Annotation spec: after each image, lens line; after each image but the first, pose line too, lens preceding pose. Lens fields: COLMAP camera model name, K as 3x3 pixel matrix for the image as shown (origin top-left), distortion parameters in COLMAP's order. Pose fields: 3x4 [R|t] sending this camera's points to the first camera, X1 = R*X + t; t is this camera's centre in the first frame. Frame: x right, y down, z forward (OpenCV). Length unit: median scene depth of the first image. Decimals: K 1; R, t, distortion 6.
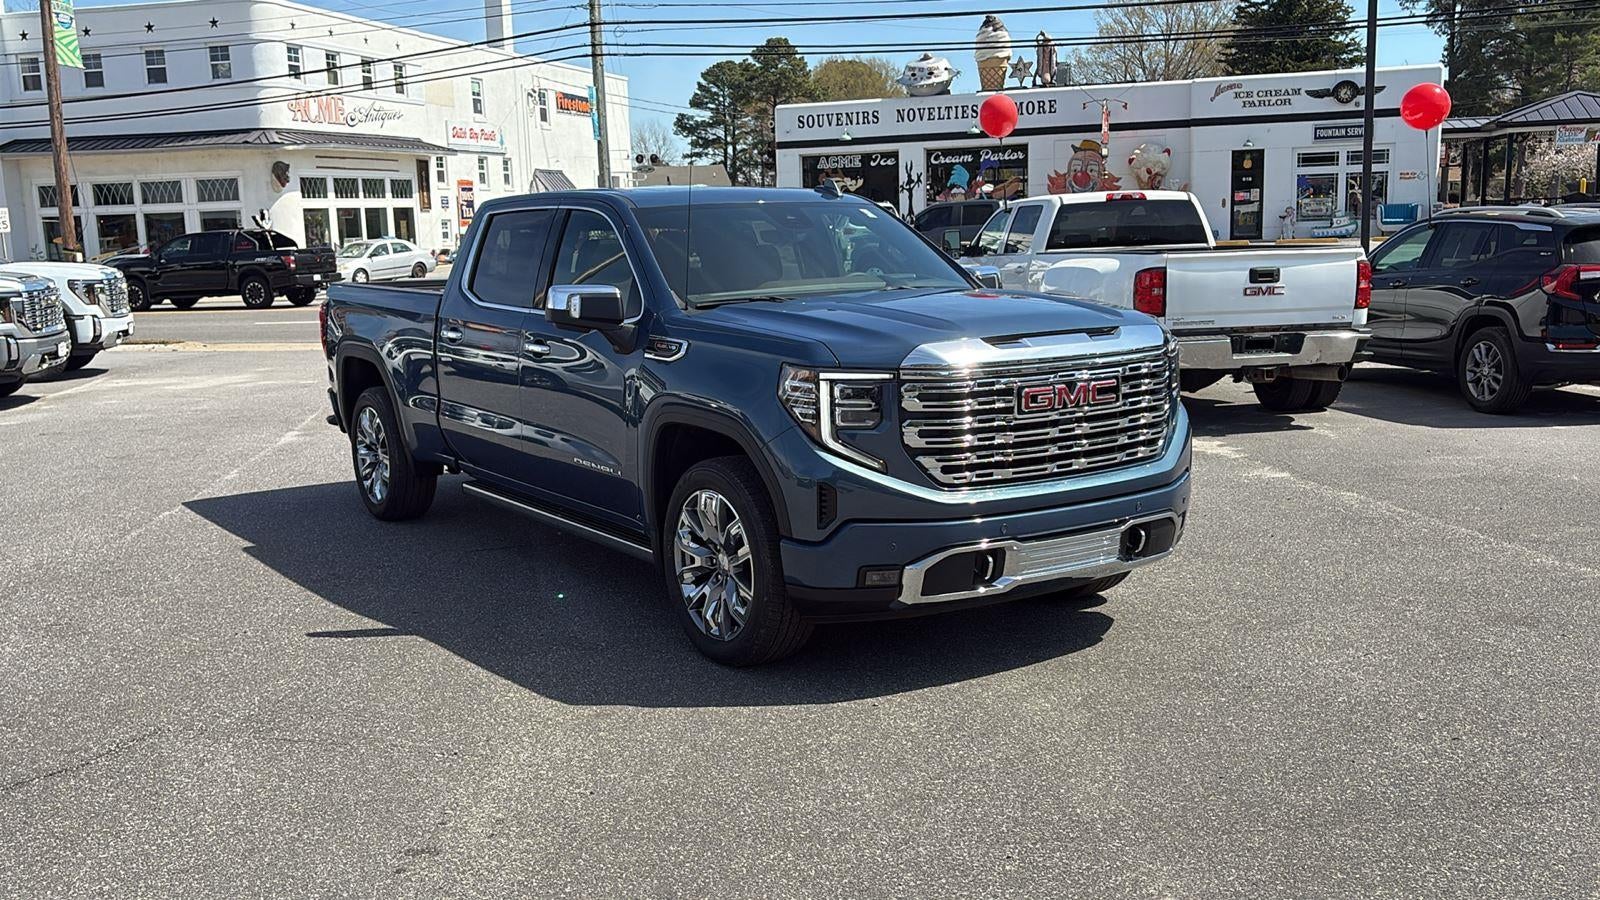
lens RADIAL K [[1505.2, 0, 803.5], [0, 1505.2, 507.0], [0, 0, 1]] dist [0.095179, -0.159112]
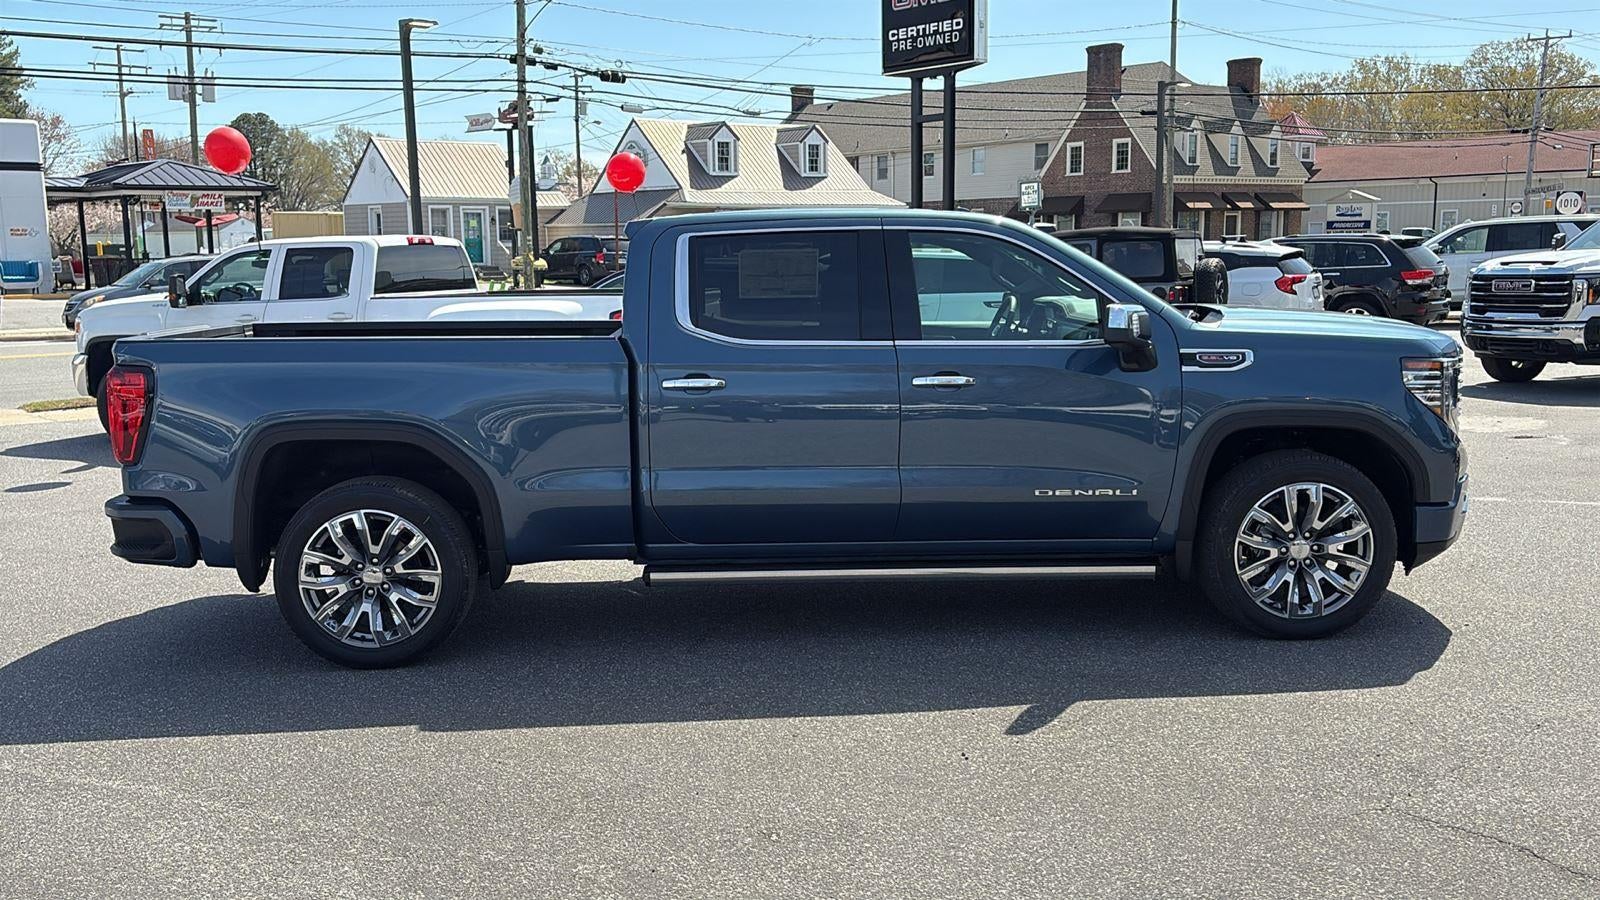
lens RADIAL K [[1454.5, 0, 805.8], [0, 1454.5, 494.2], [0, 0, 1]] dist [0.068632, -0.078708]
pose [[0.524109, -0.123541, 0.842643, -0.147730], [0.161151, 0.985934, 0.044317, -0.013920], [-0.836266, 0.112566, 0.536646, 0.094018]]
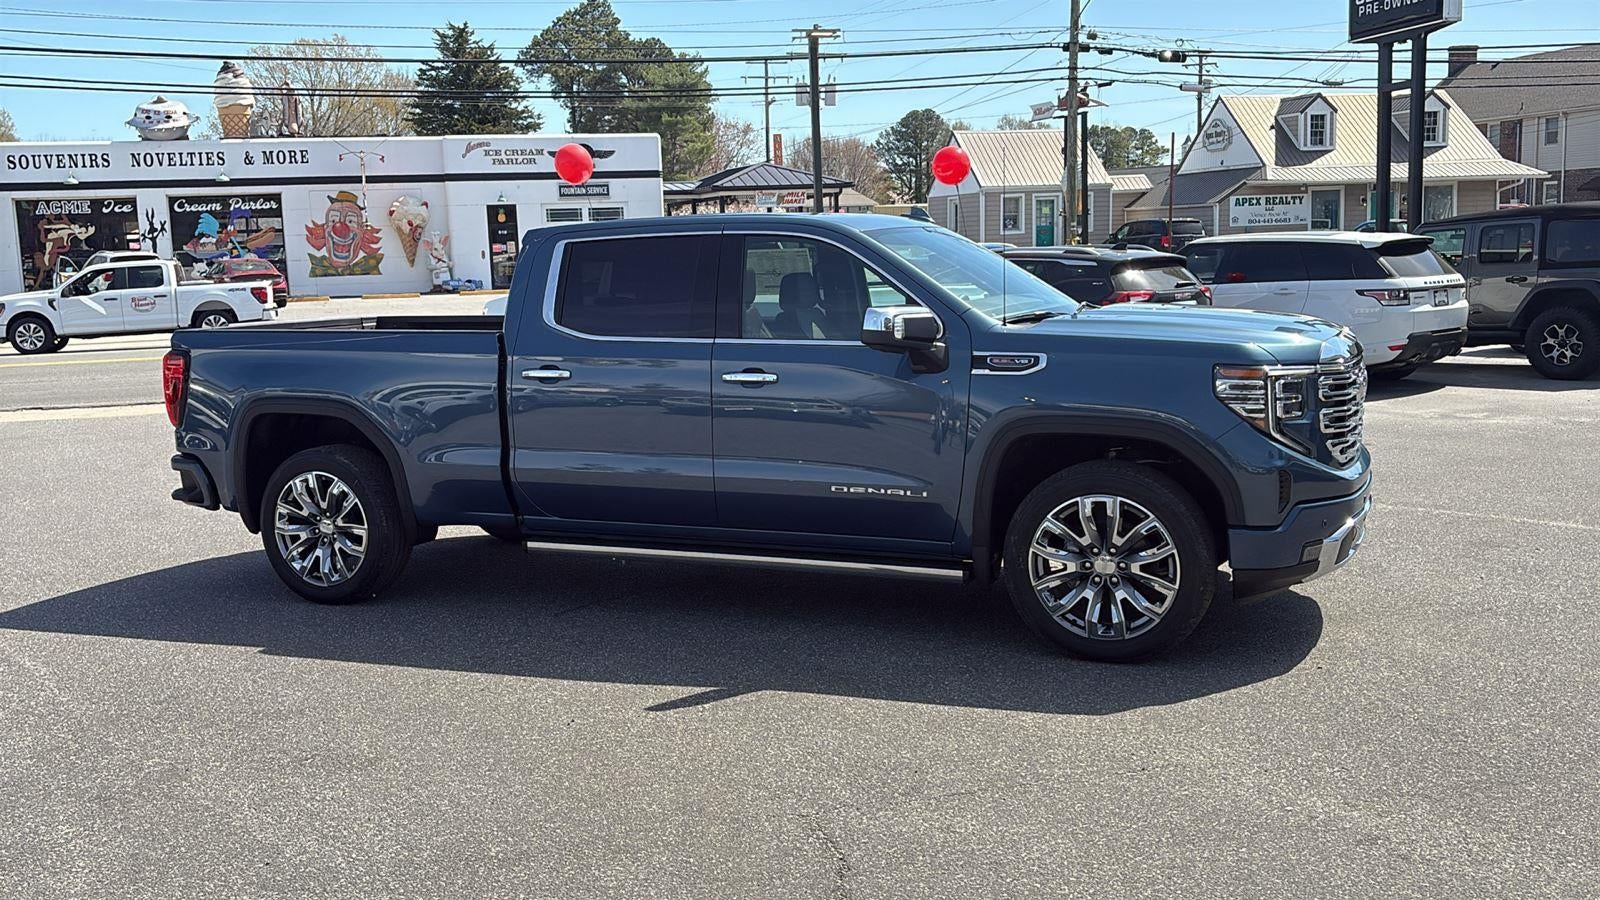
lens RADIAL K [[1480.4, 0, 800.0], [0, 1480.4, 450.0], [0, 0, 1]] dist [0.077620, -0.126009]
pose [[0.839970, -0.073746, 0.537598, -0.100388], [0.111151, 0.993098, -0.037438, -0.003371], [-0.531126, 0.091201, 0.842370, 0.031664]]
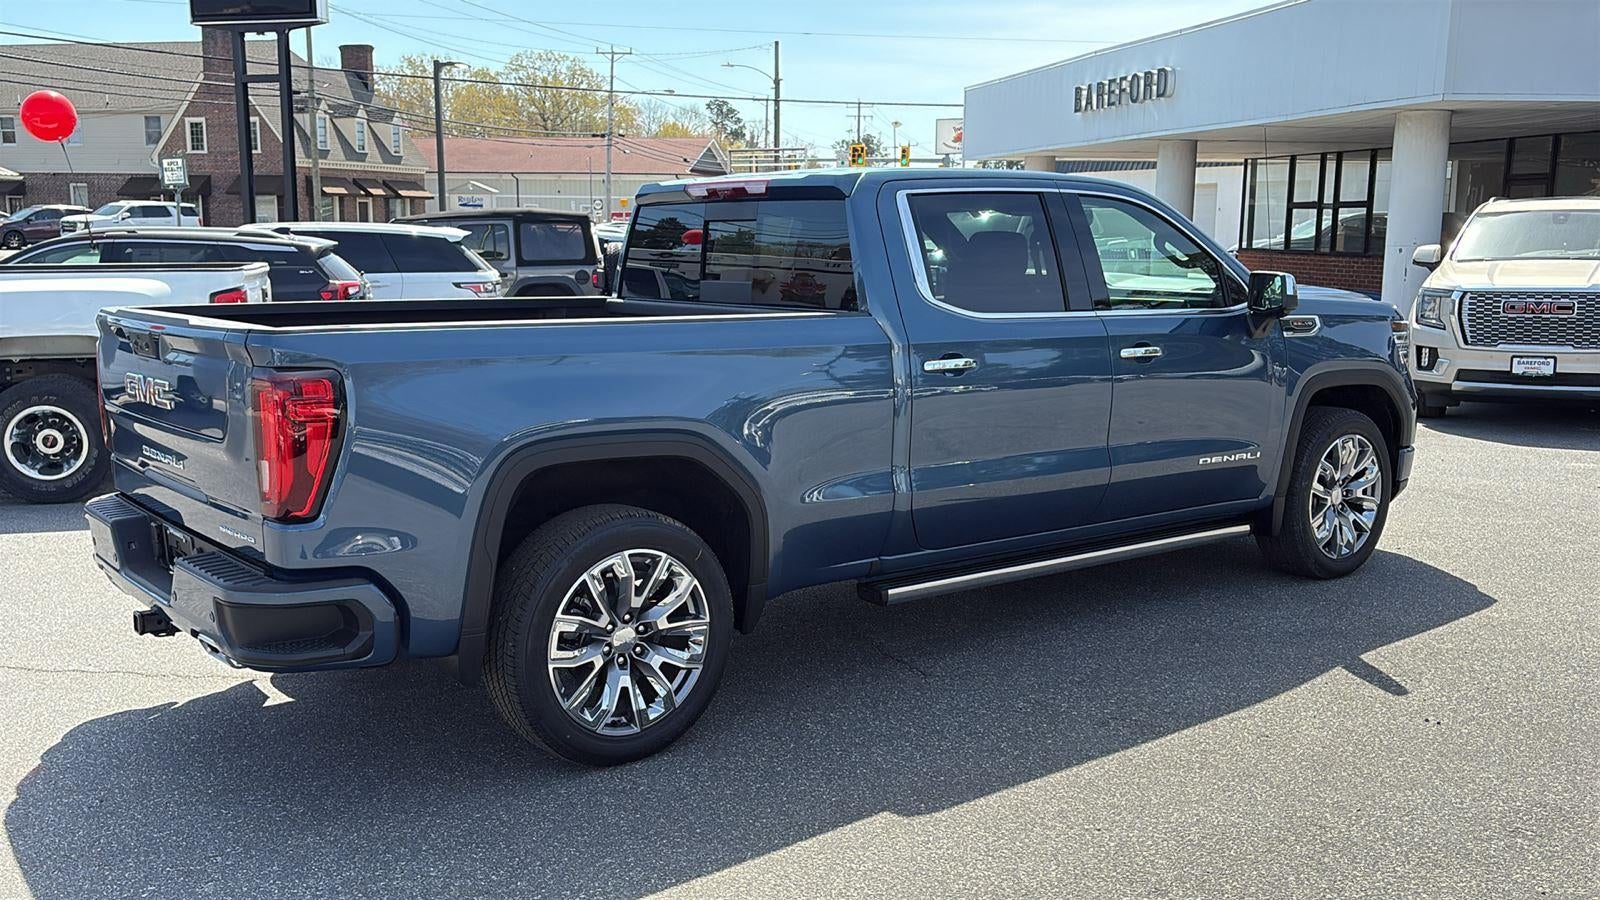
lens RADIAL K [[1444.8, 0, 796.8], [0, 1444.8, 491.9], [0, 0, 1]] dist [0.060607, -0.128334]
pose [[-0.063282, -0.151597, 0.986415, -0.153390], [0.186656, 0.969157, 0.160919, -0.030511], [-0.980385, 0.194303, -0.033034, 0.190253]]
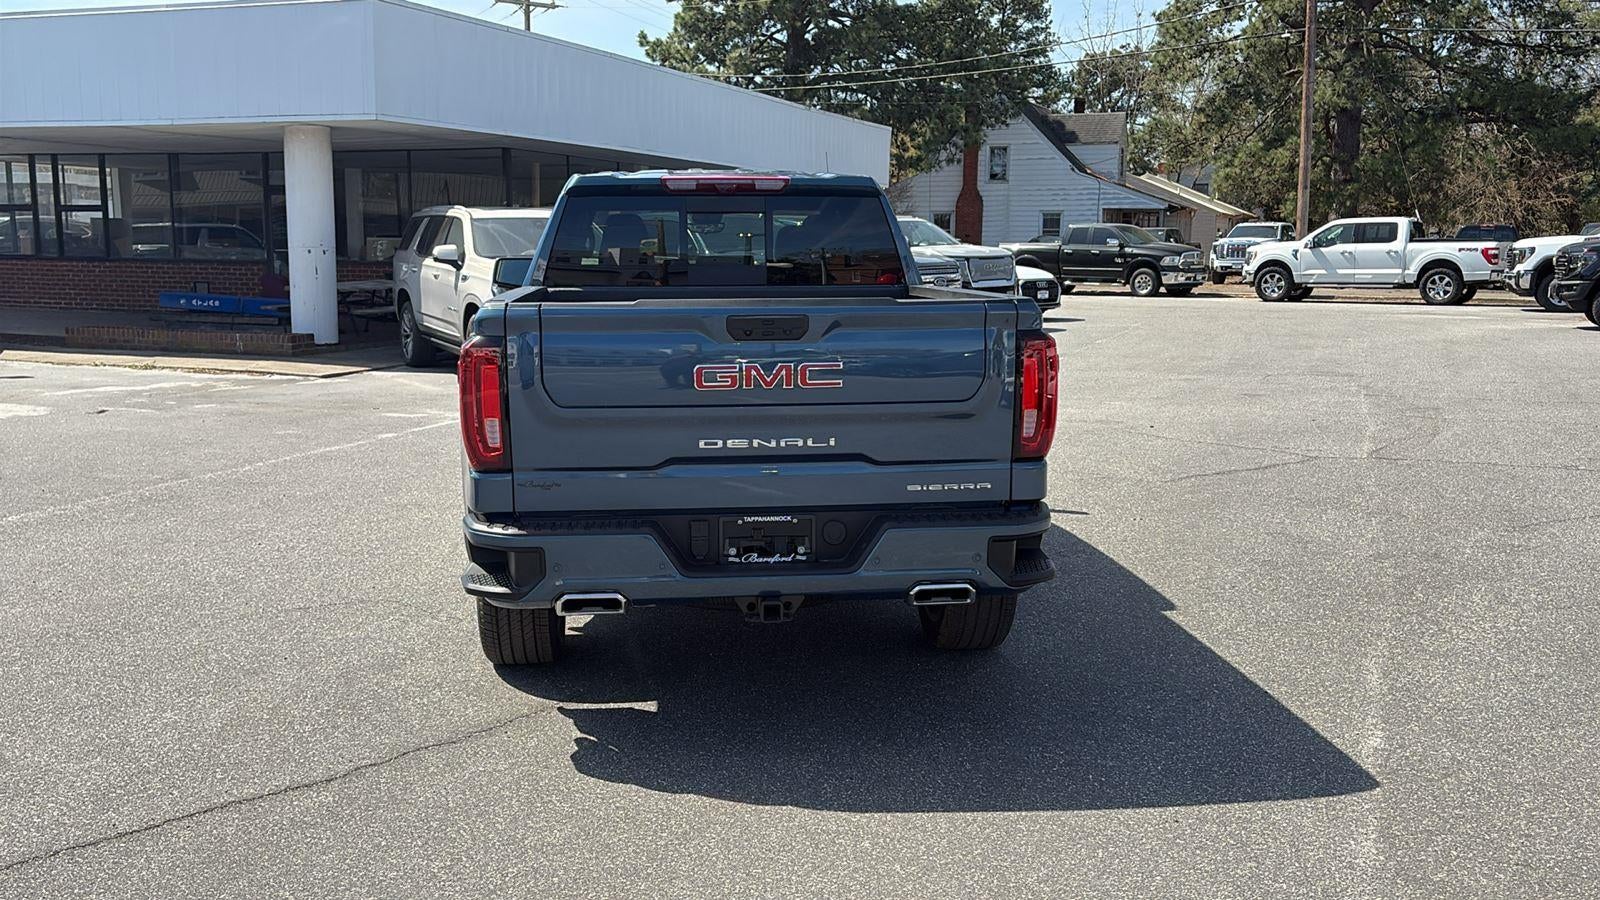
lens RADIAL K [[1480.4, 0, 800.0], [0, 1480.4, 450.0], [0, 0, 1]] dist [0.077620, -0.126009]
pose [[-0.870836, -0.043395, 0.489654, -0.104245], [0.112176, 0.952271, 0.283897, -0.052859], [-0.478603, 0.302155, -0.824404, 0.310946]]
